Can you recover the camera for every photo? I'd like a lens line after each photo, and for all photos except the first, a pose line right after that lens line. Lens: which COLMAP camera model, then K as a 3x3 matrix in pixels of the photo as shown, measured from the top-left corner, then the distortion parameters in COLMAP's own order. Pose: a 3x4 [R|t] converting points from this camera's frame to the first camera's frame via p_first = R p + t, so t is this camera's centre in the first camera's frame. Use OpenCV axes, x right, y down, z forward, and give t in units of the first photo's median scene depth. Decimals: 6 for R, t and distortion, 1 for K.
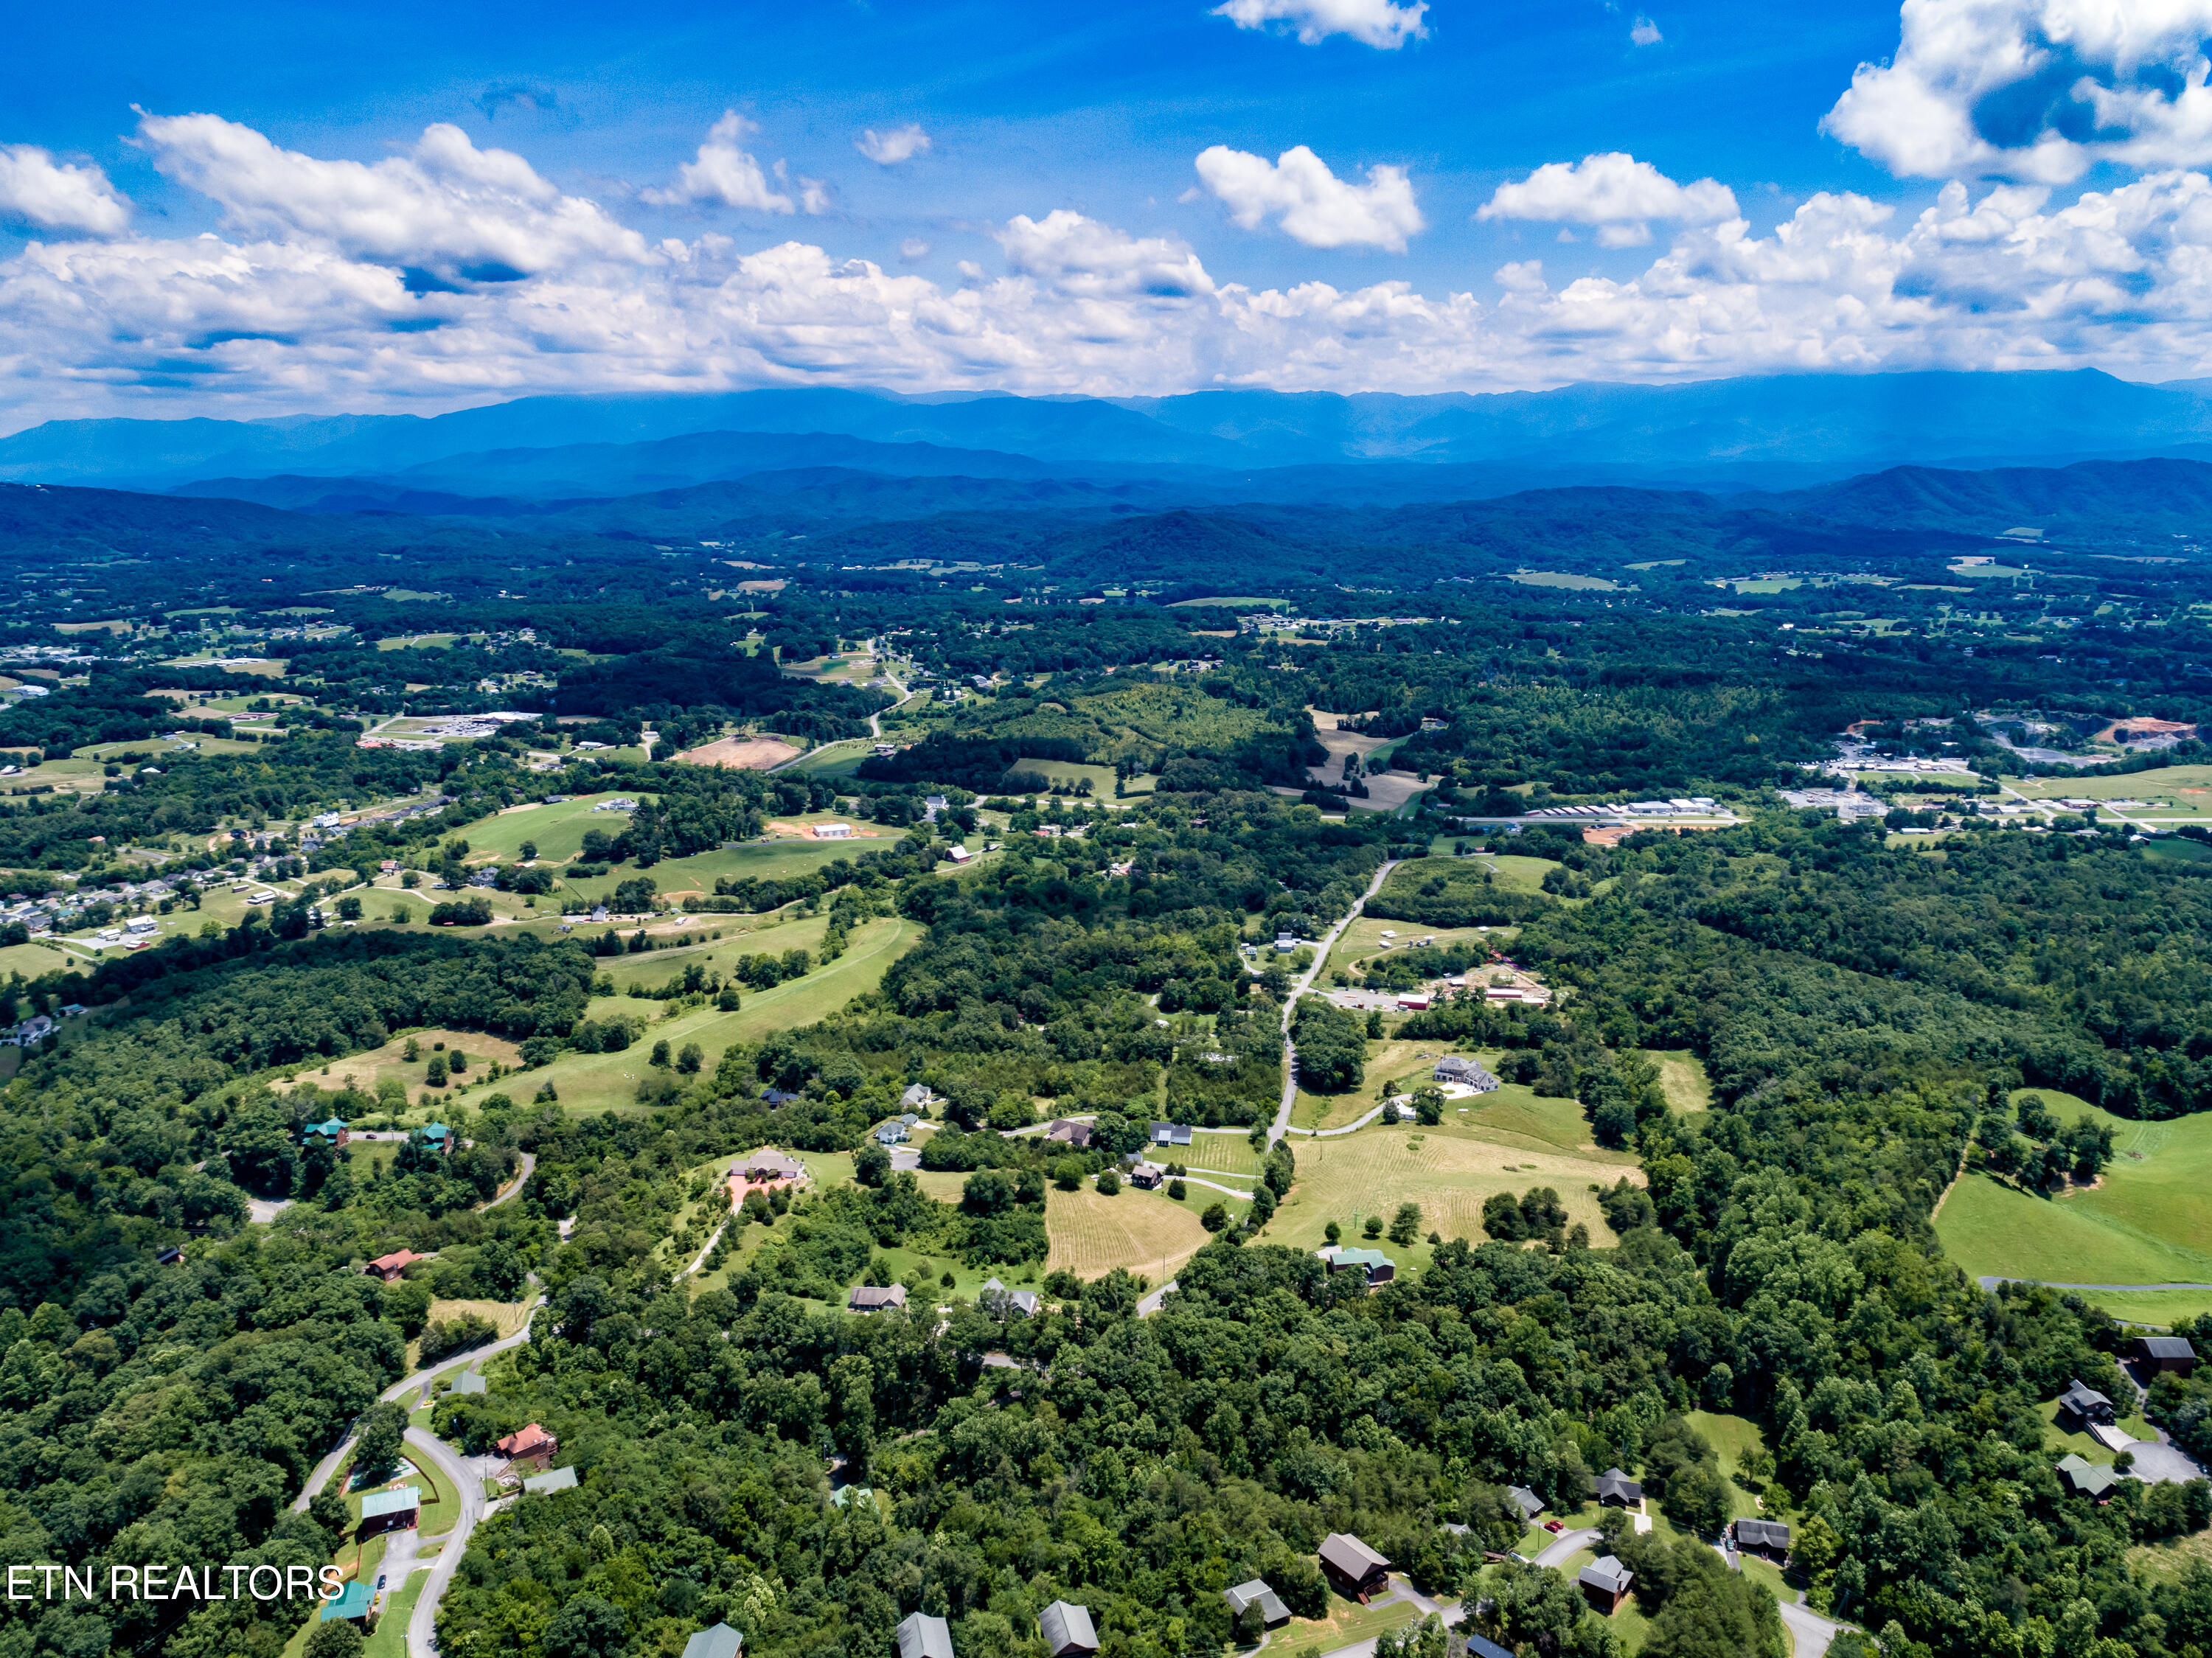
lens RADIAL K [[1665.5, 0, 1119.9], [0, 1665.5, 825.8], [0, 0, 1]] dist [-0.025004, 0.013040]
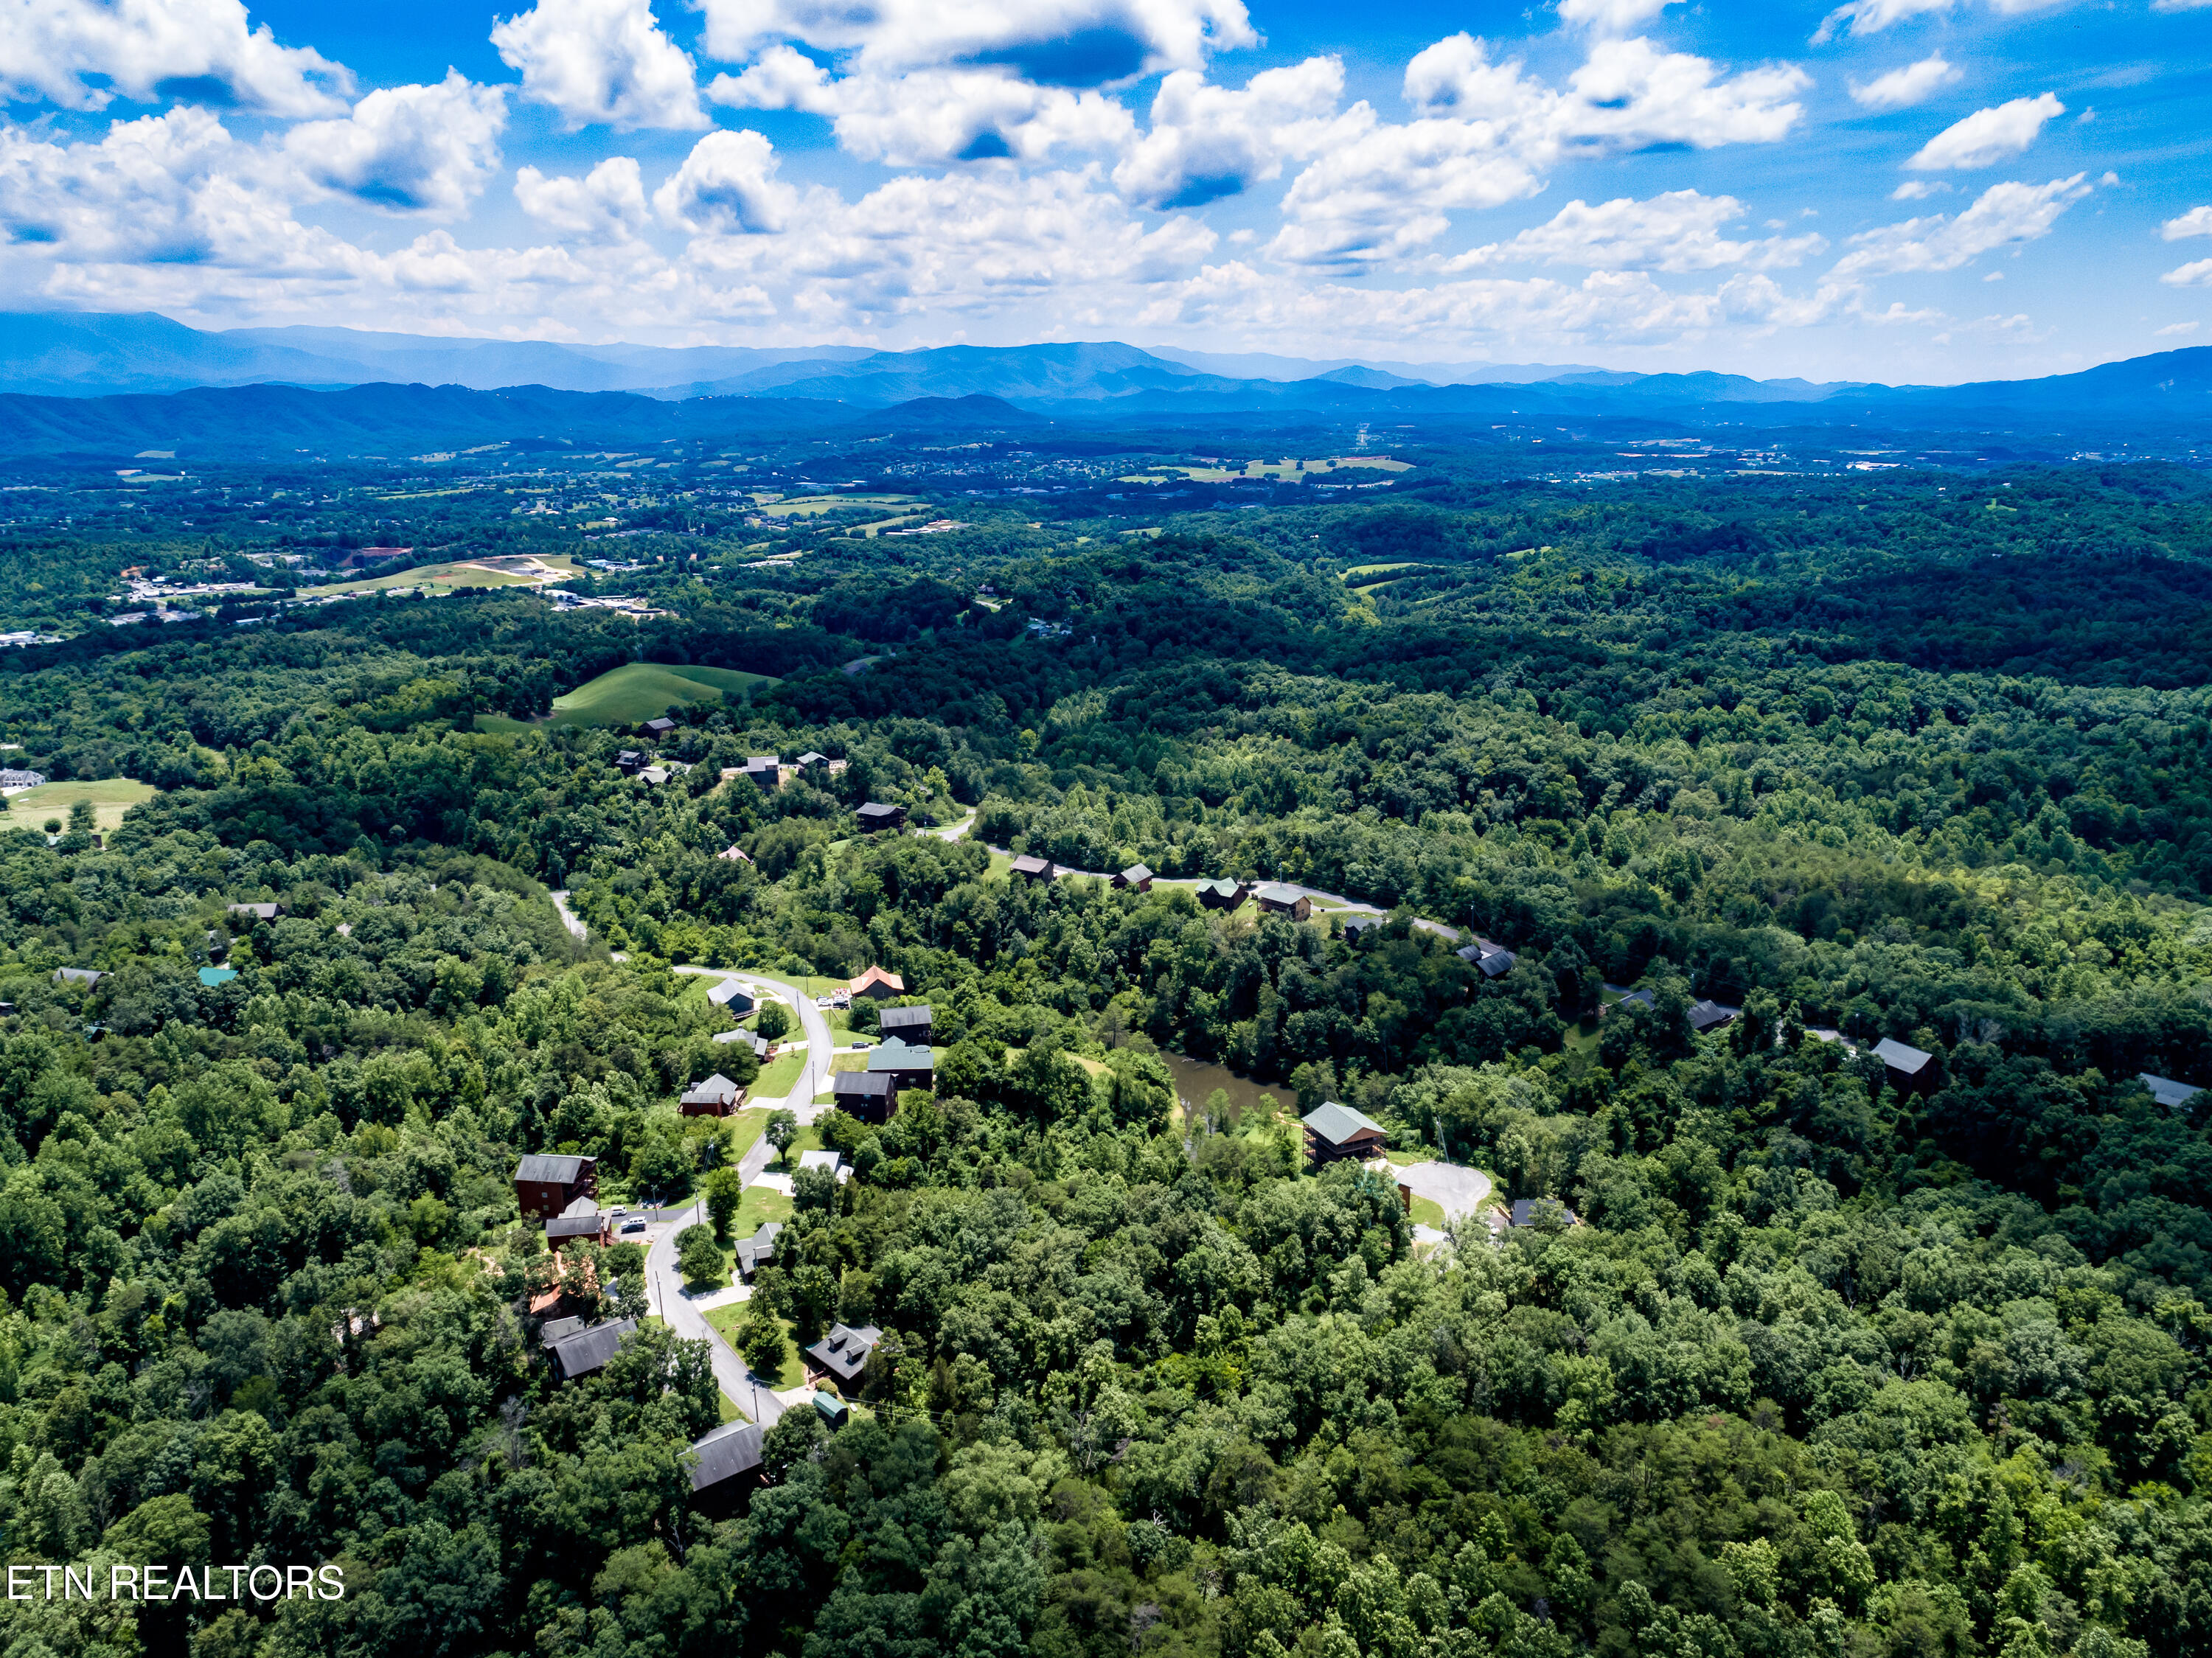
lens RADIAL K [[1665.5, 0, 1107.1], [0, 1665.5, 875.8], [0, 0, 1]] dist [-0.025004, 0.013040]
pose [[0.518618, -0.232941, 0.822662, -0.327873], [0.189999, 0.969512, 0.154744, 0.197407], [-0.833628, 0.076052, 0.547066, -0.145195]]
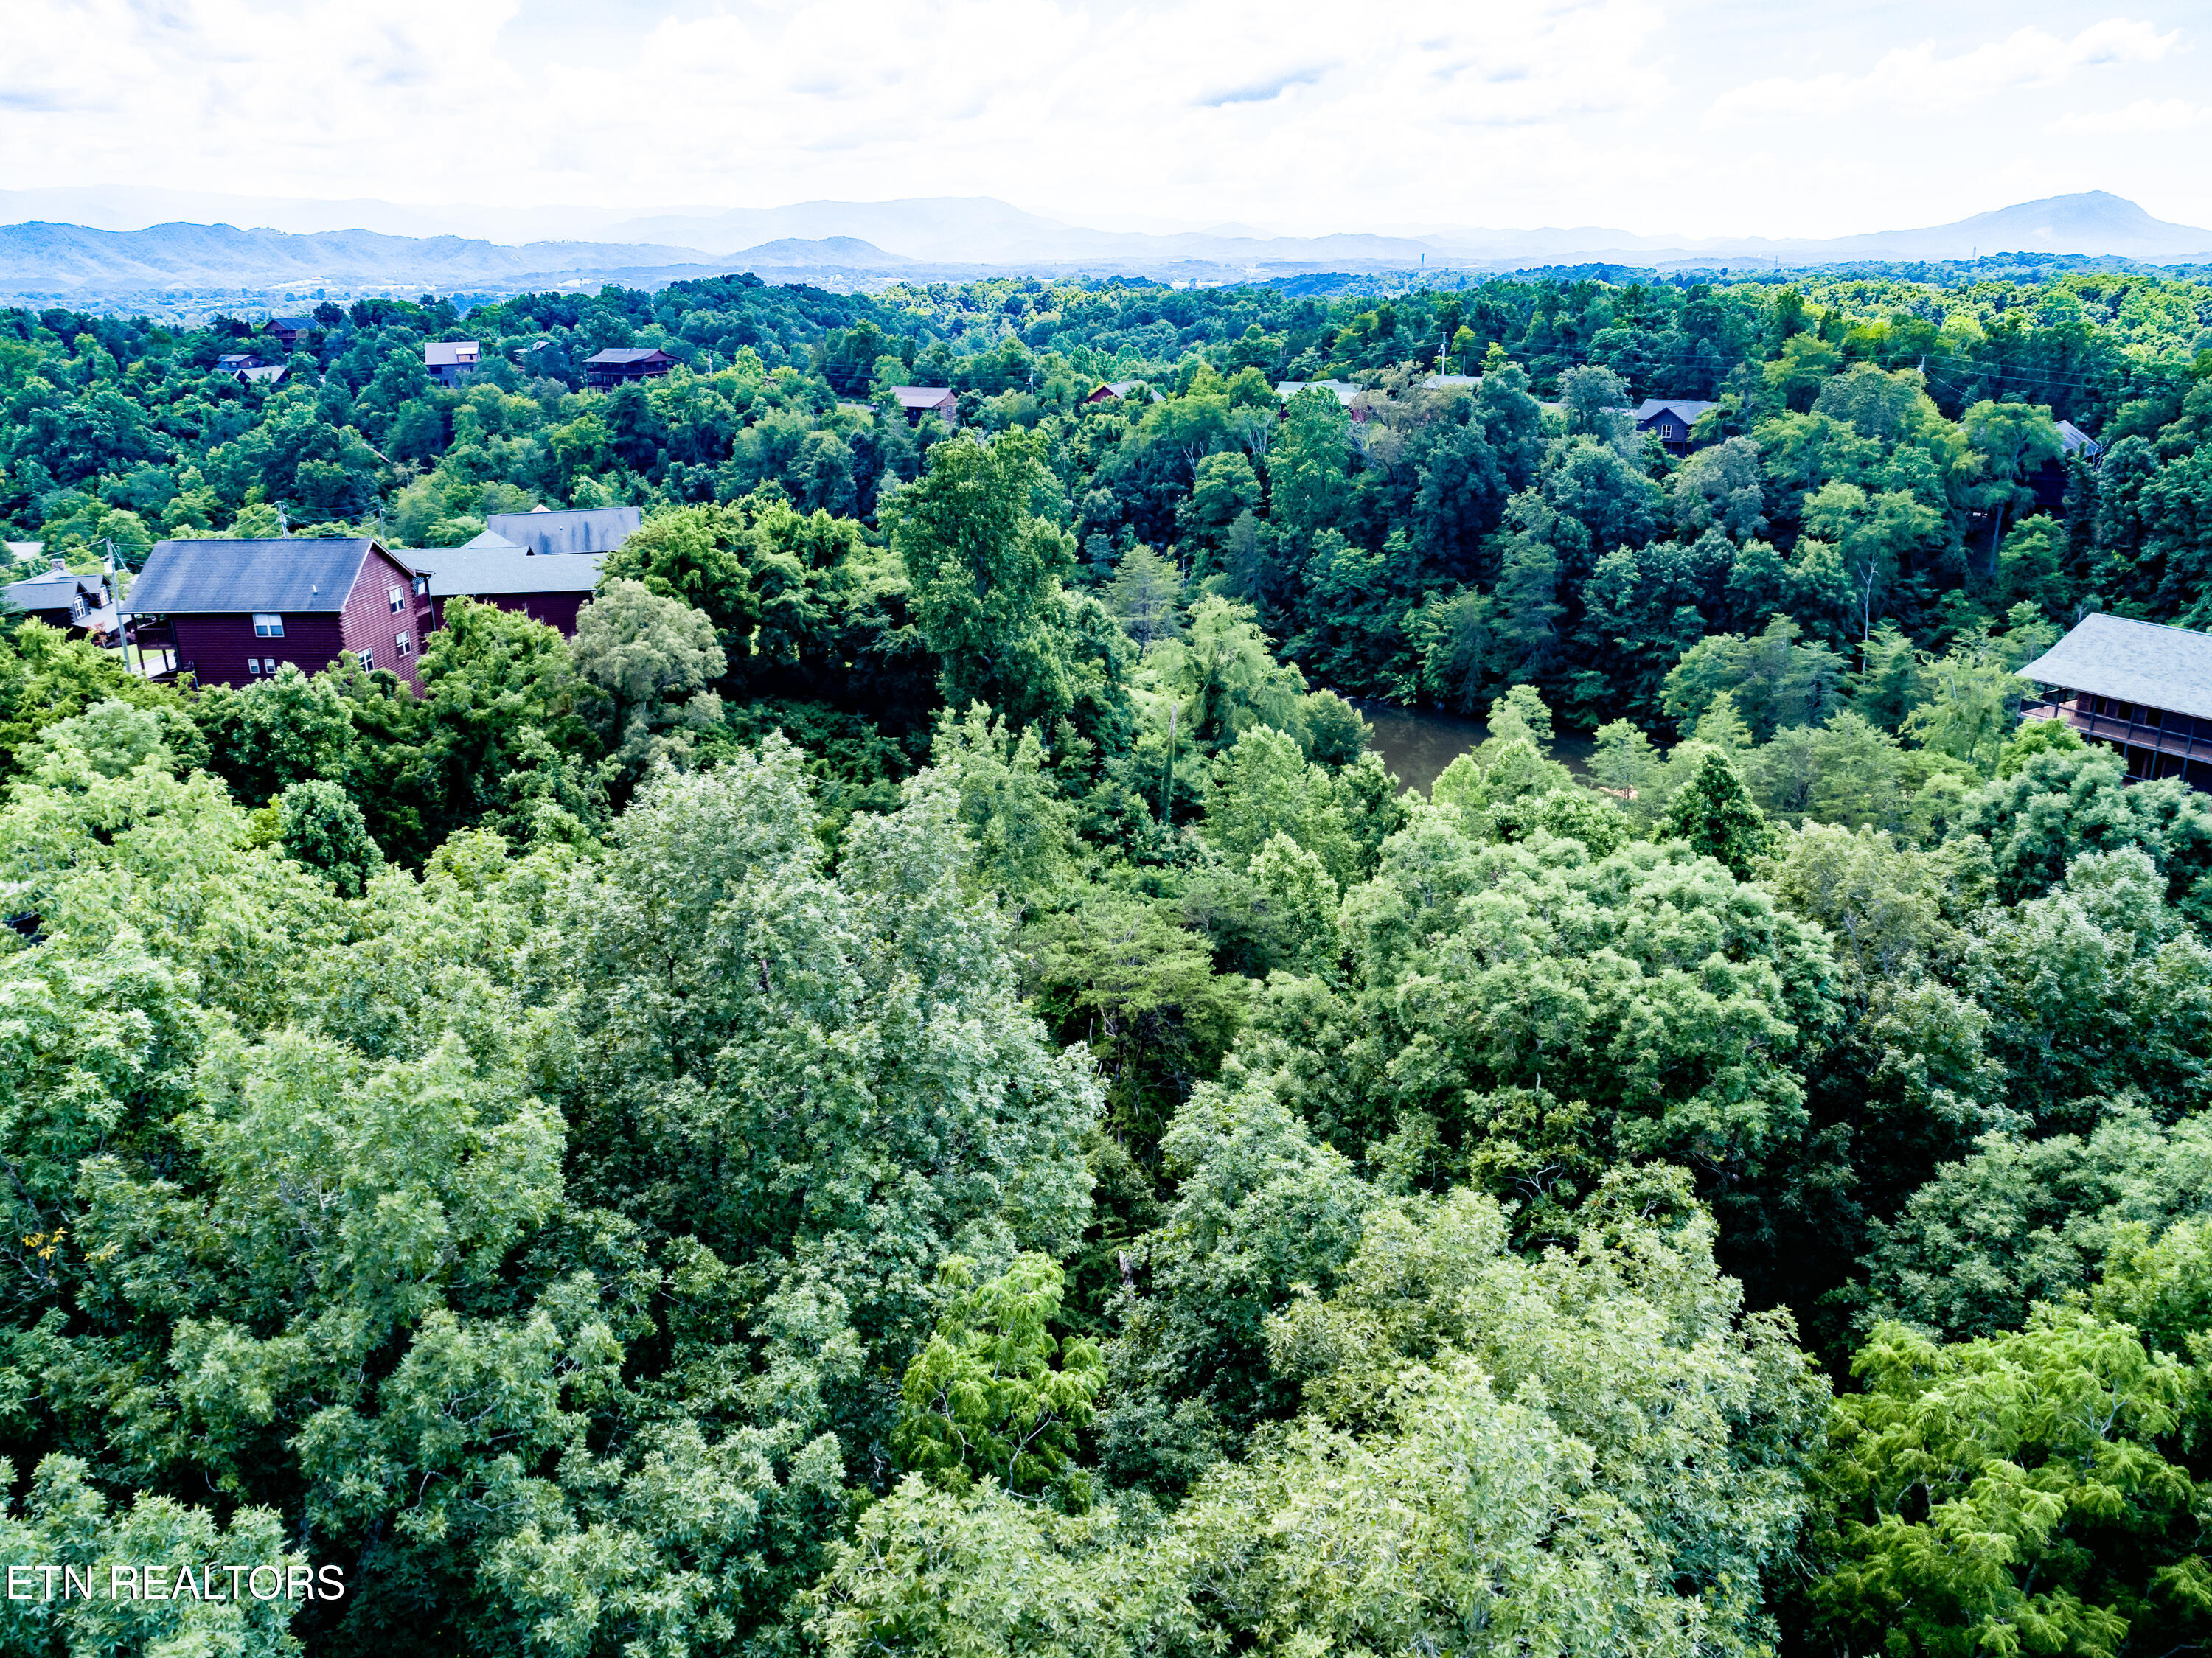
lens RADIAL K [[1665.5, 0, 1107.6], [0, 1665.5, 839.1], [0, 0, 1]] dist [-0.025004, 0.013040]
pose [[0.452773, -0.283734, 0.845276, -0.036288], [0.200438, 0.956142, 0.213584, 0.332514], [-0.868805, 0.072720, 0.489786, 0.092633]]
